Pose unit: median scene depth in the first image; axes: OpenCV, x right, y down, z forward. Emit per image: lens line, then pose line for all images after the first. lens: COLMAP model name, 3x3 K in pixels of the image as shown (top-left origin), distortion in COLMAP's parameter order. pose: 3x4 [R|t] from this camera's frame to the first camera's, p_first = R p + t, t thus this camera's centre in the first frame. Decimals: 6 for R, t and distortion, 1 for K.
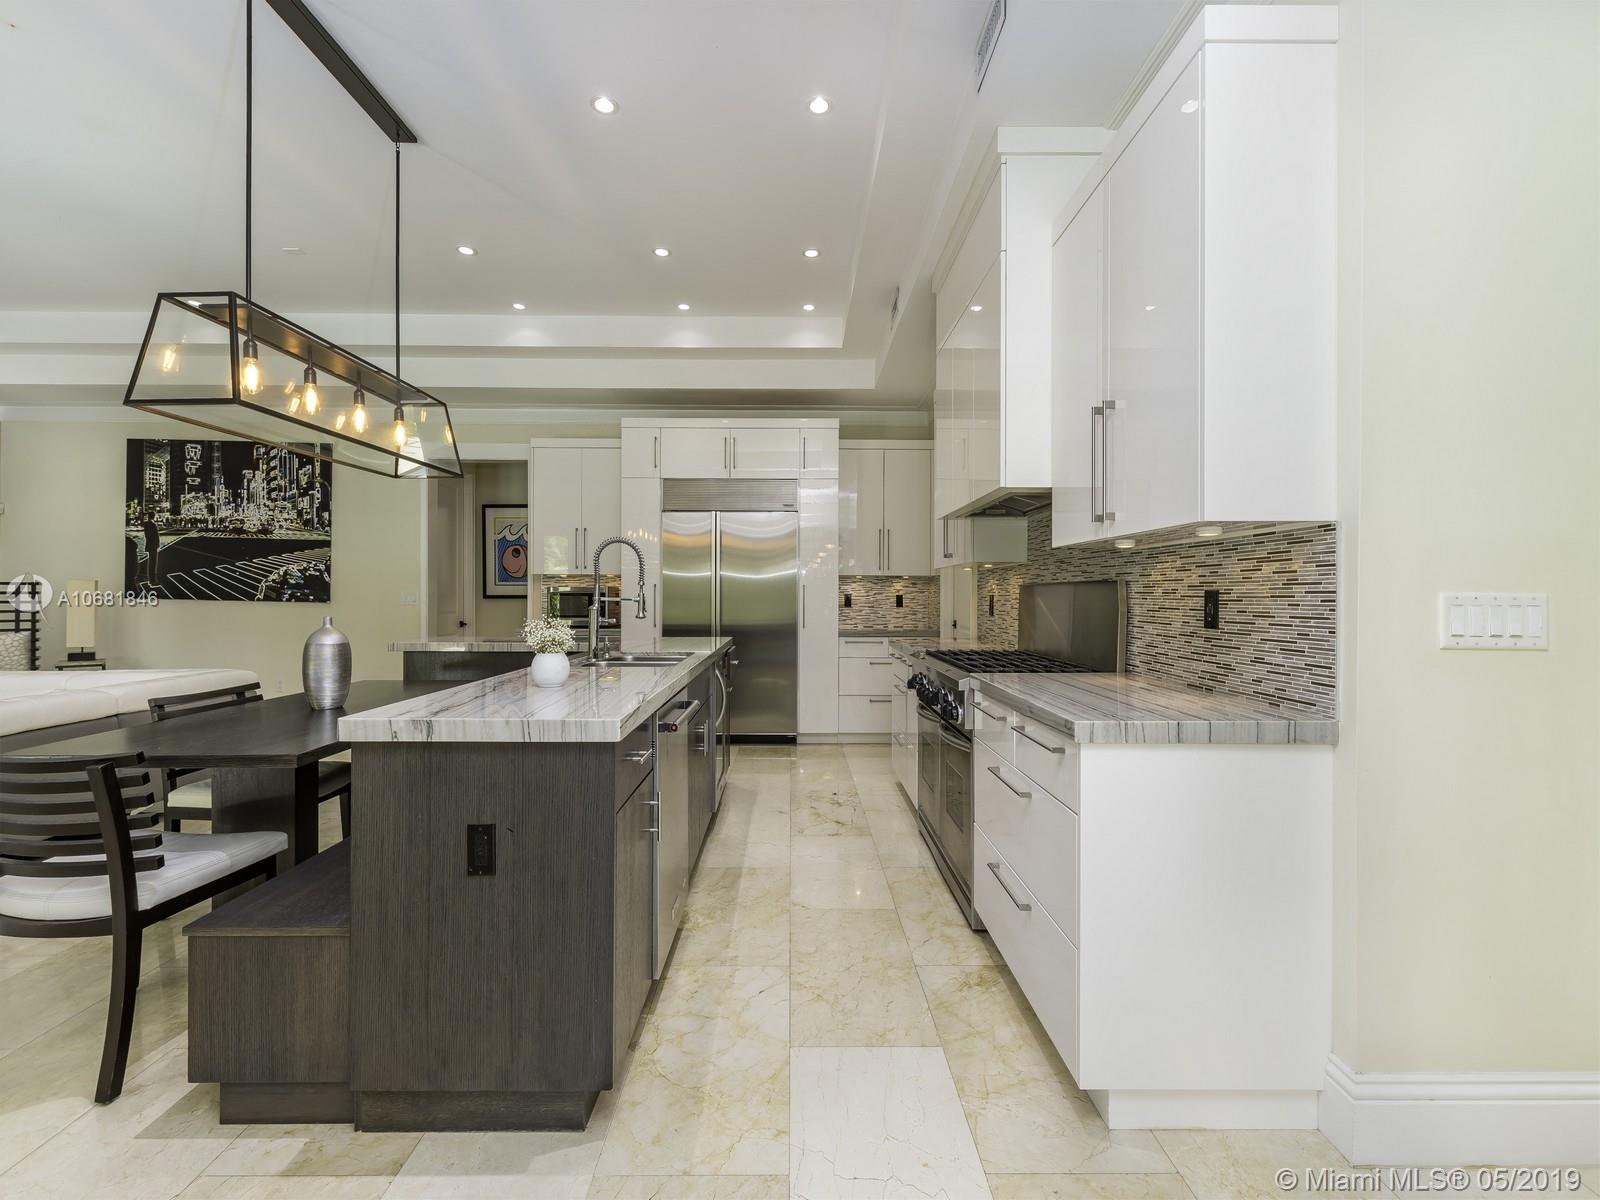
lens RADIAL K [[691.0, 0, 797.4], [0, 691.0, 593.5], [0, 0, 1]] dist [0.003097, -0.000414]
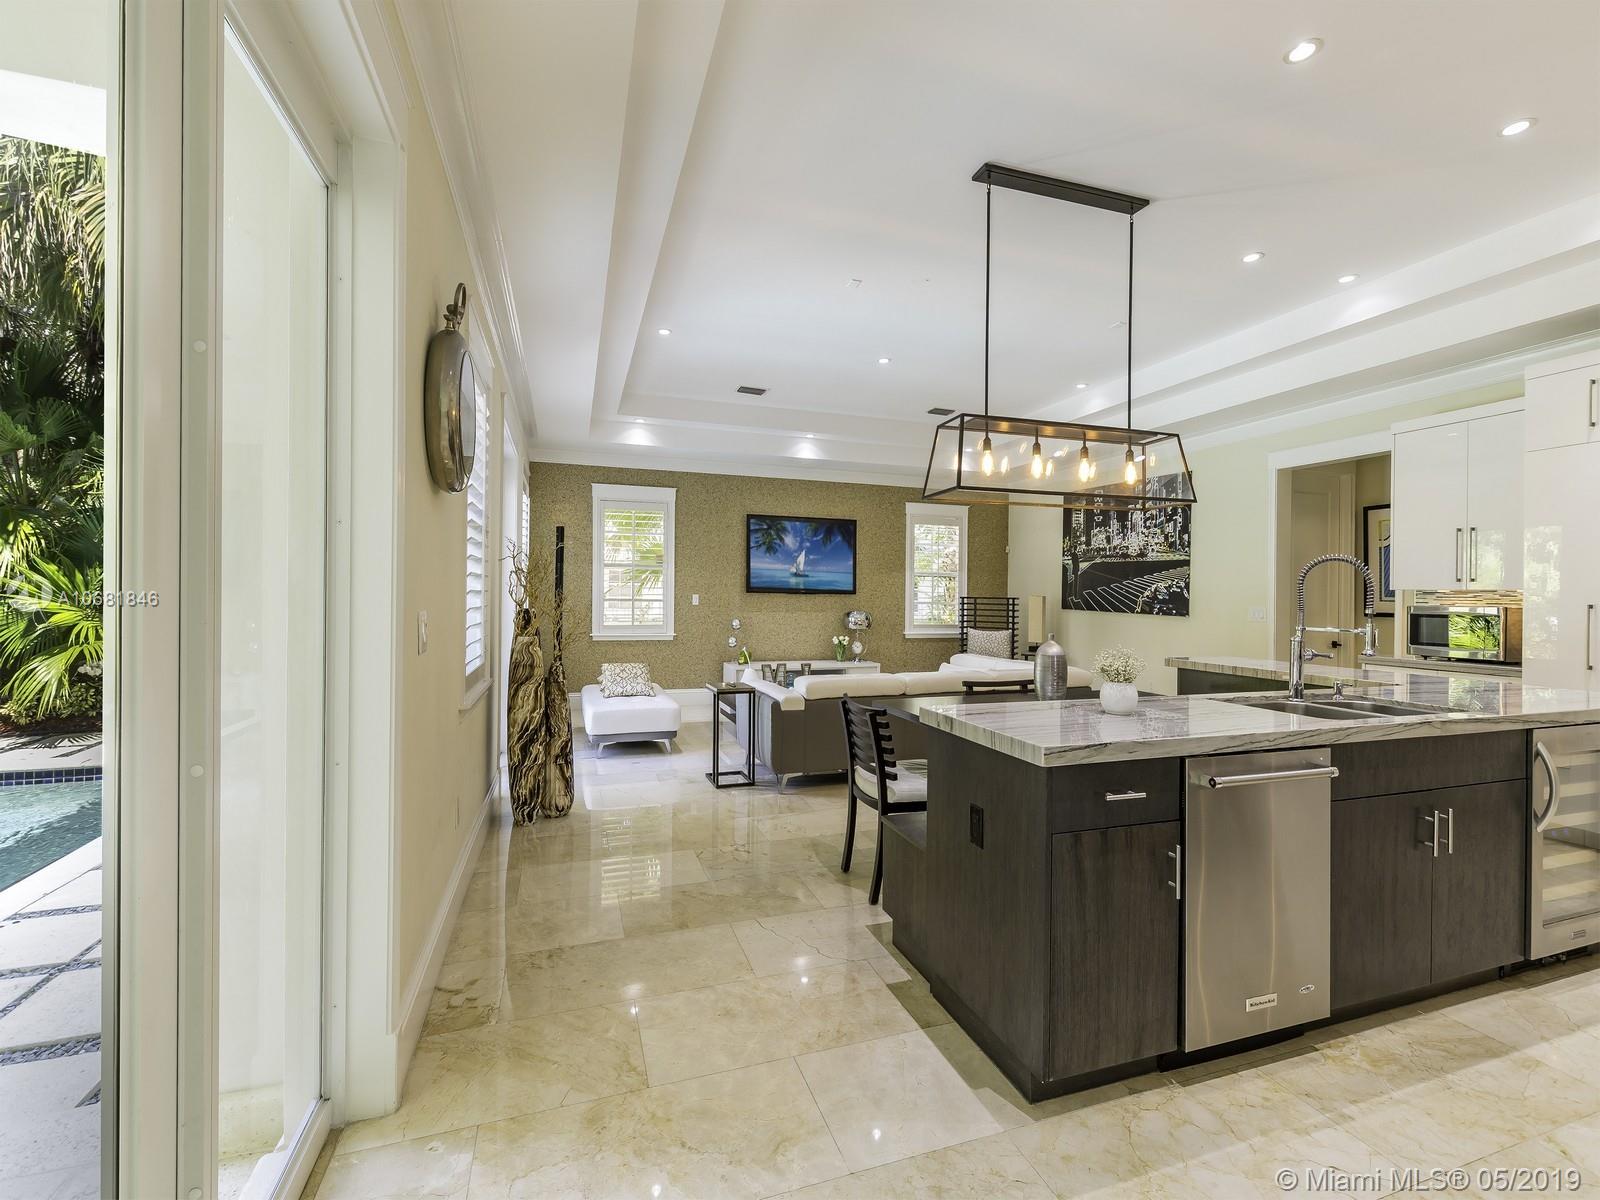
lens RADIAL K [[691.0, 0, 795.6], [0, 691.0, 596.4], [0, 0, 1]] dist [0.003097, -0.000414]
pose [[0.299536, 0.003704, -0.954078, 0.184377], [-0.008242, 0.999965, 0.001294, -0.015360], [0.954049, 0.007475, 0.299557, 0.080409]]
